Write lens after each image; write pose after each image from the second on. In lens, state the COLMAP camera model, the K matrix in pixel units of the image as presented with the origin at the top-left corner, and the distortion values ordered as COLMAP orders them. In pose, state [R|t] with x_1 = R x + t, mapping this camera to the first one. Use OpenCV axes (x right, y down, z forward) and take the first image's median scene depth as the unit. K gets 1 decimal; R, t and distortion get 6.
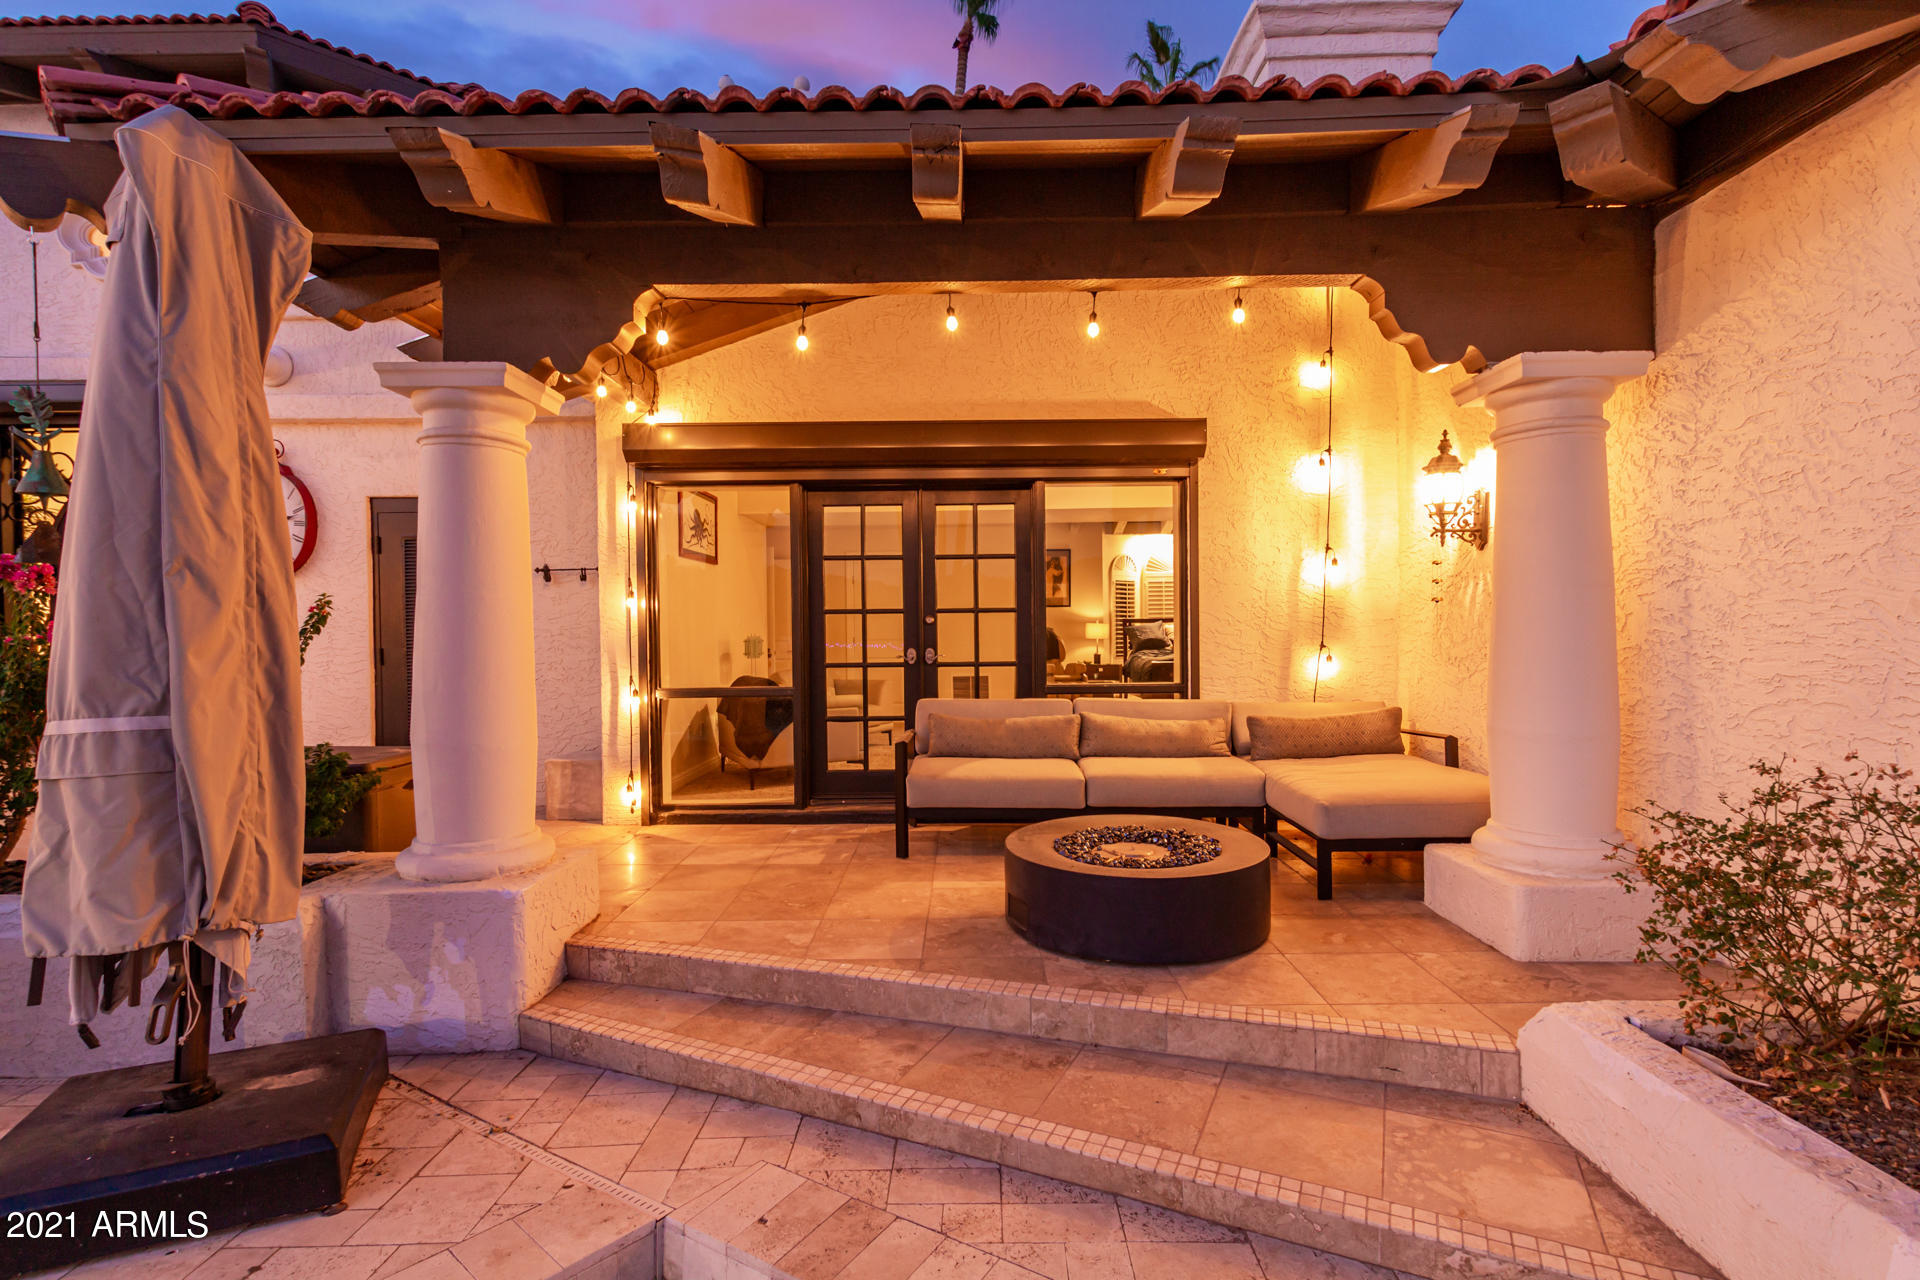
lens RADIAL K [[919.7, 0, 963.2], [0, 919.7, 649.5], [0, 0, 1]] dist [0.007534, -0.000035]
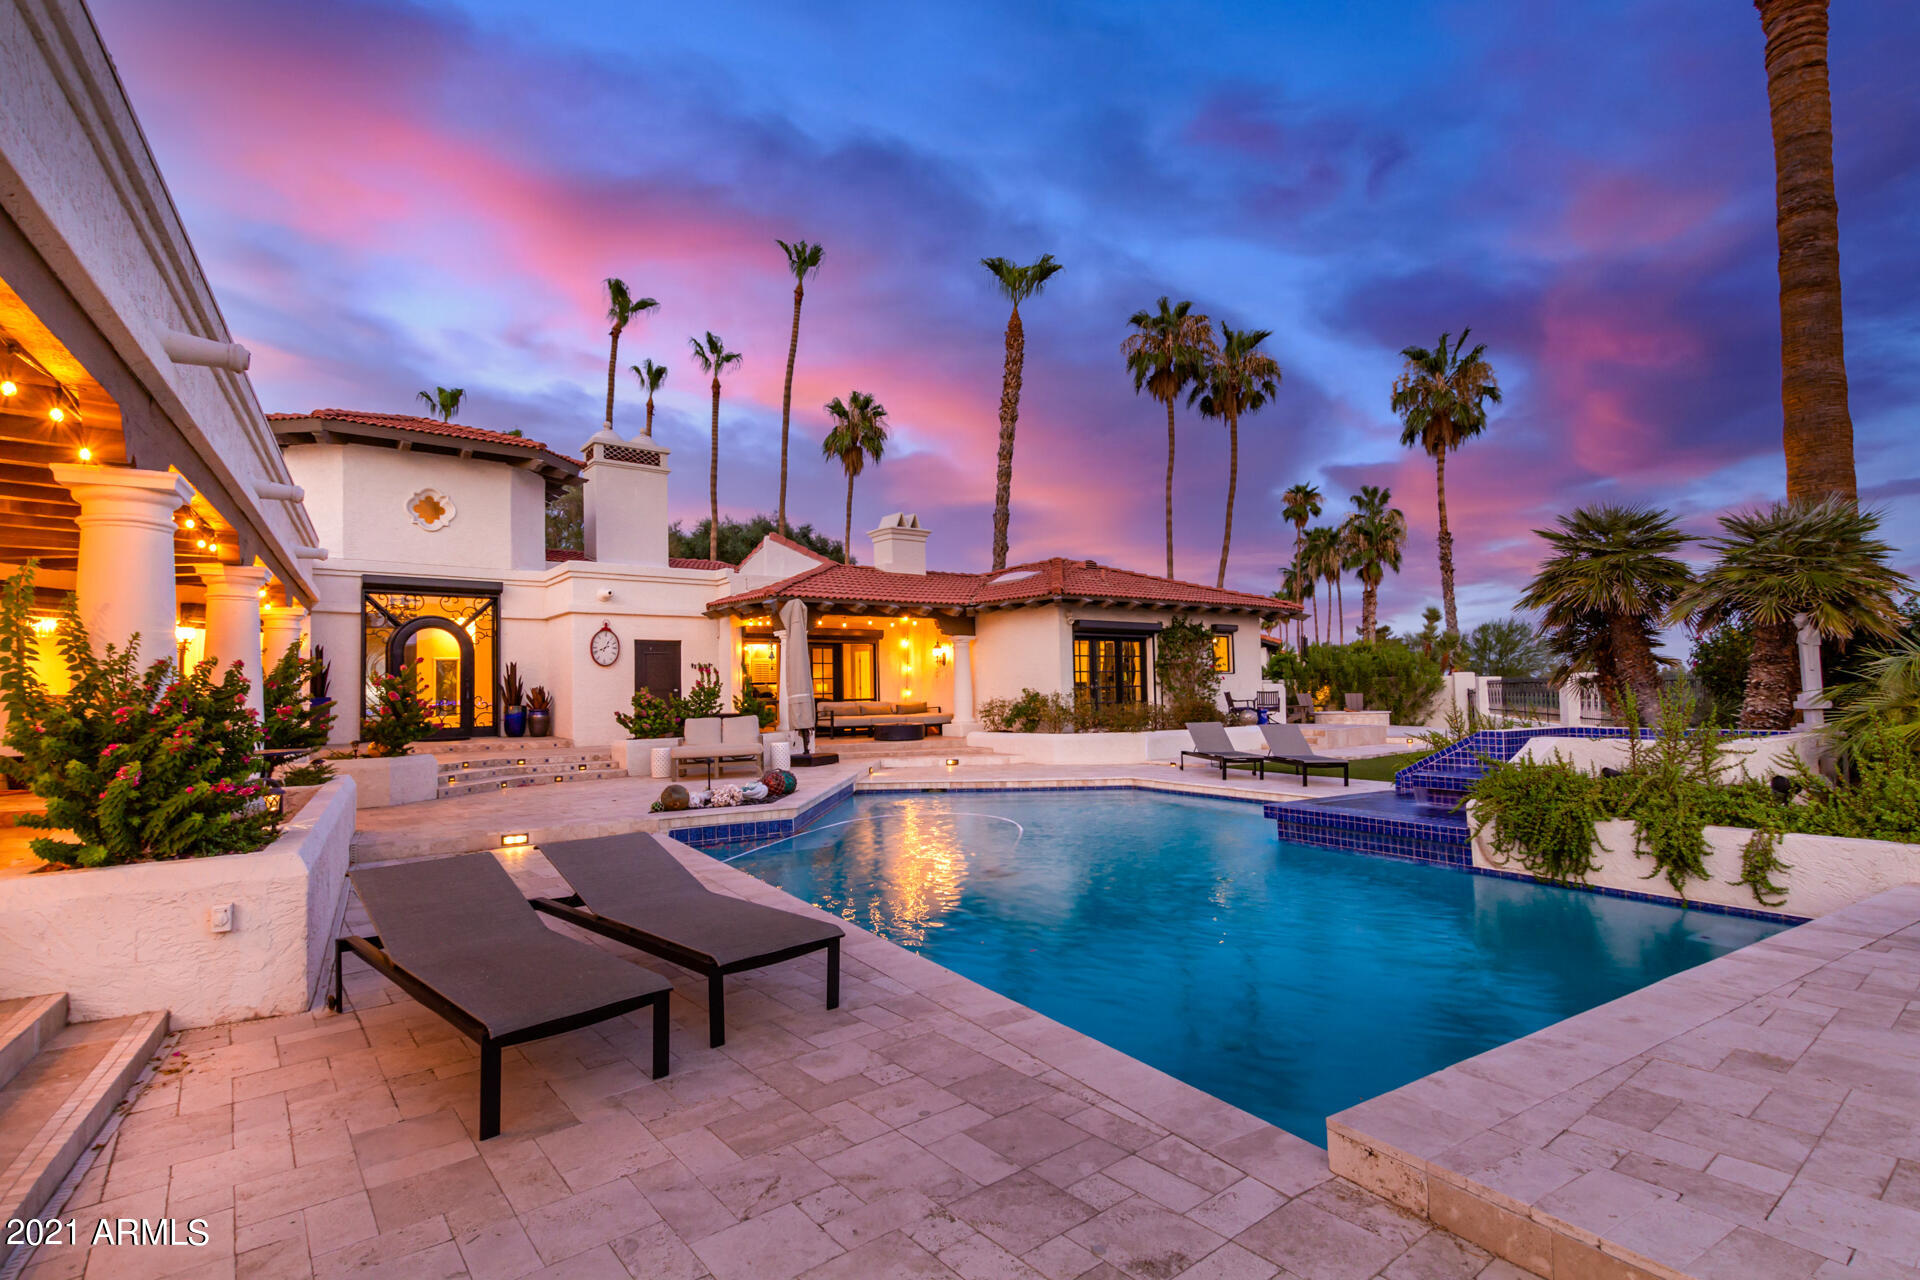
lens RADIAL K [[919.7, 0, 963.2], [0, 919.7, 649.5], [0, 0, 1]] dist [0.007534, -0.000035]
pose [[0.771576, 0.025355, 0.635631, -1.927501], [0.019878, 0.997756, -0.063929, 0.088375], [-0.635826, 0.061961, 0.769341, -2.185639]]
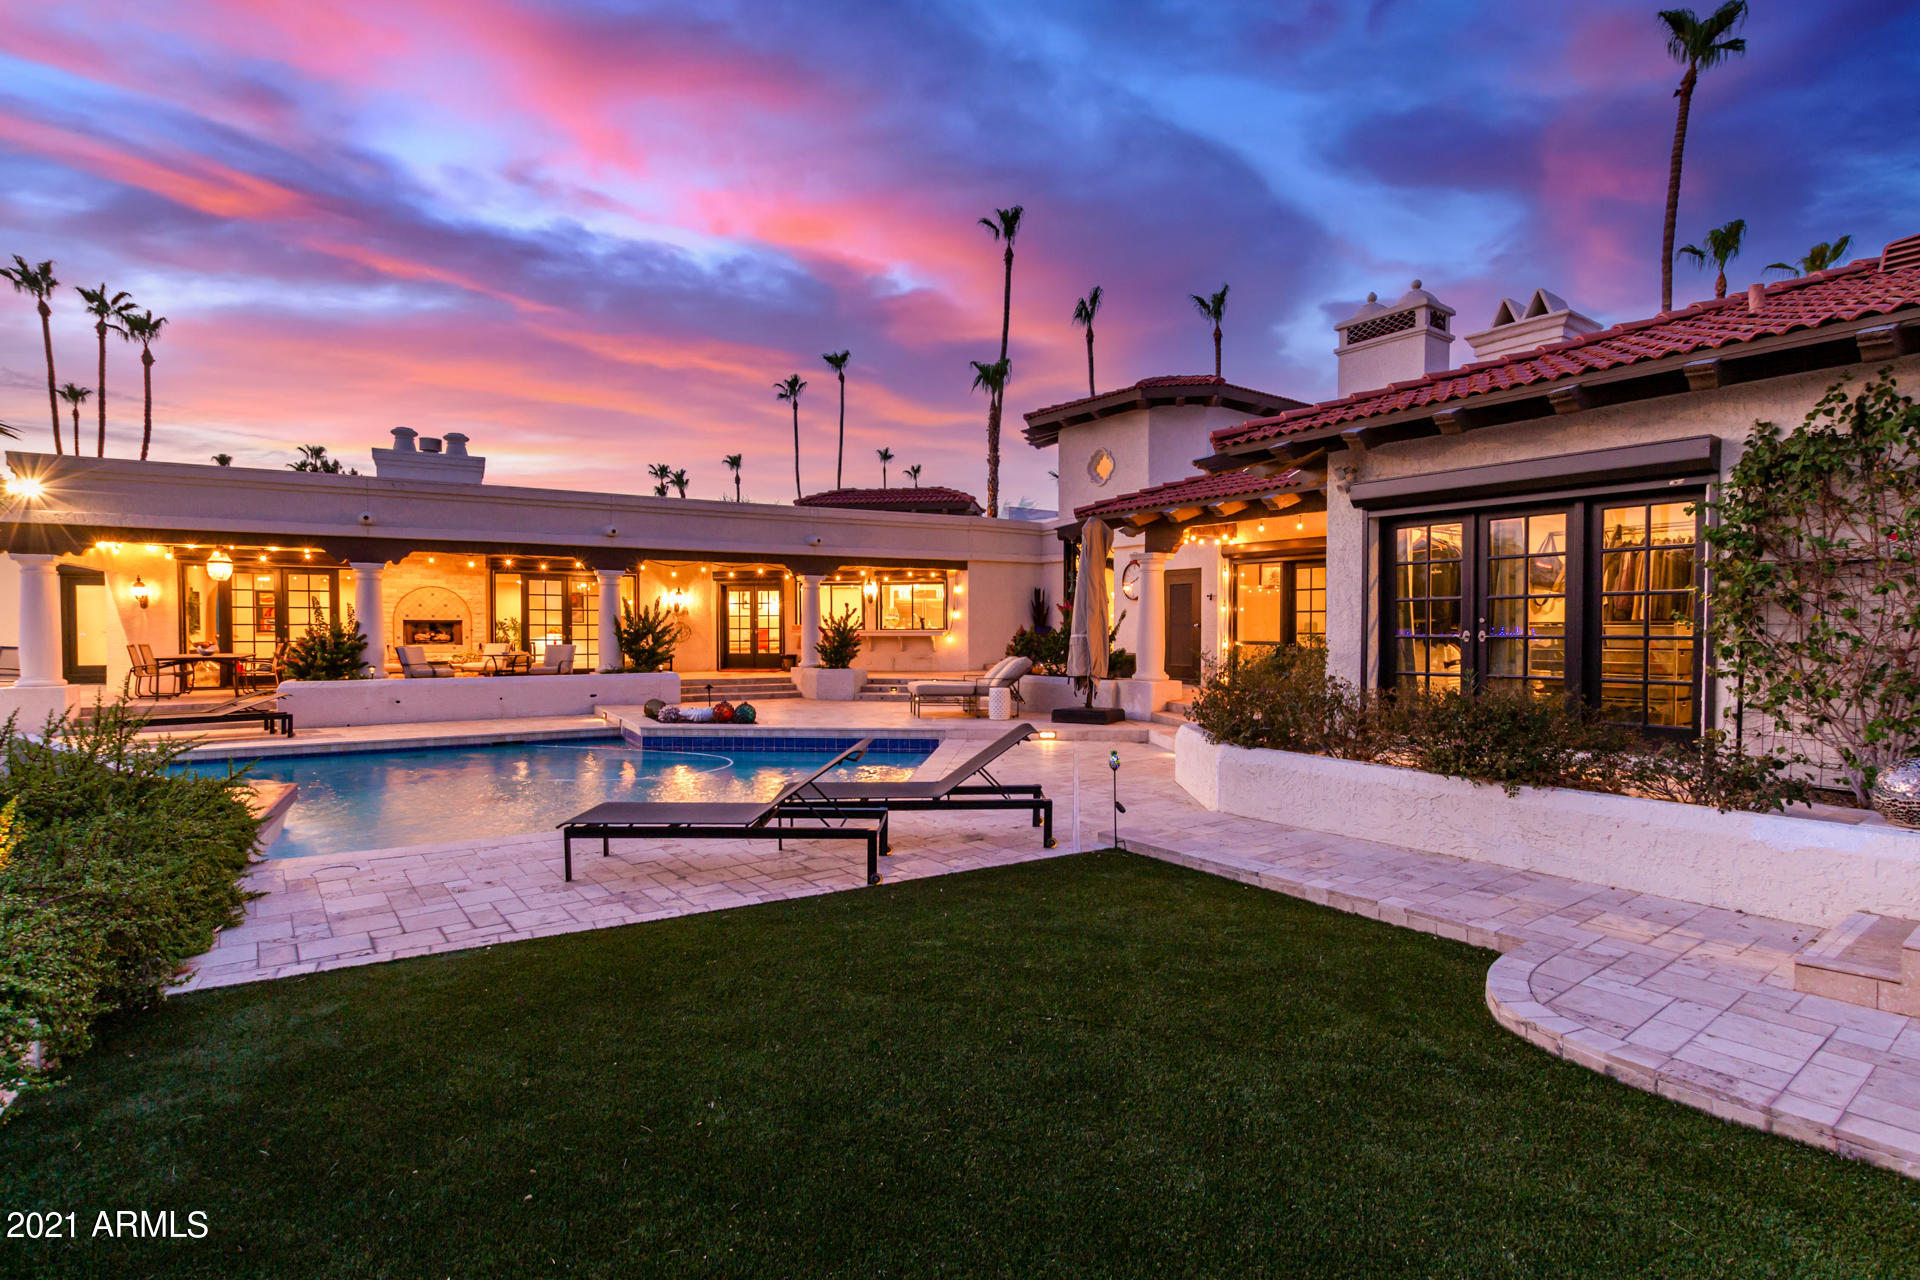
lens RADIAL K [[919.7, 0, 963.2], [0, 919.7, 649.5], [0, 0, 1]] dist [0.007534, -0.000035]
pose [[0.600107, 0.030990, -0.799319, 1.339055], [-0.018644, 0.999520, 0.024755, 0.017230], [0.799702, 0.000047, 0.600397, -1.243914]]
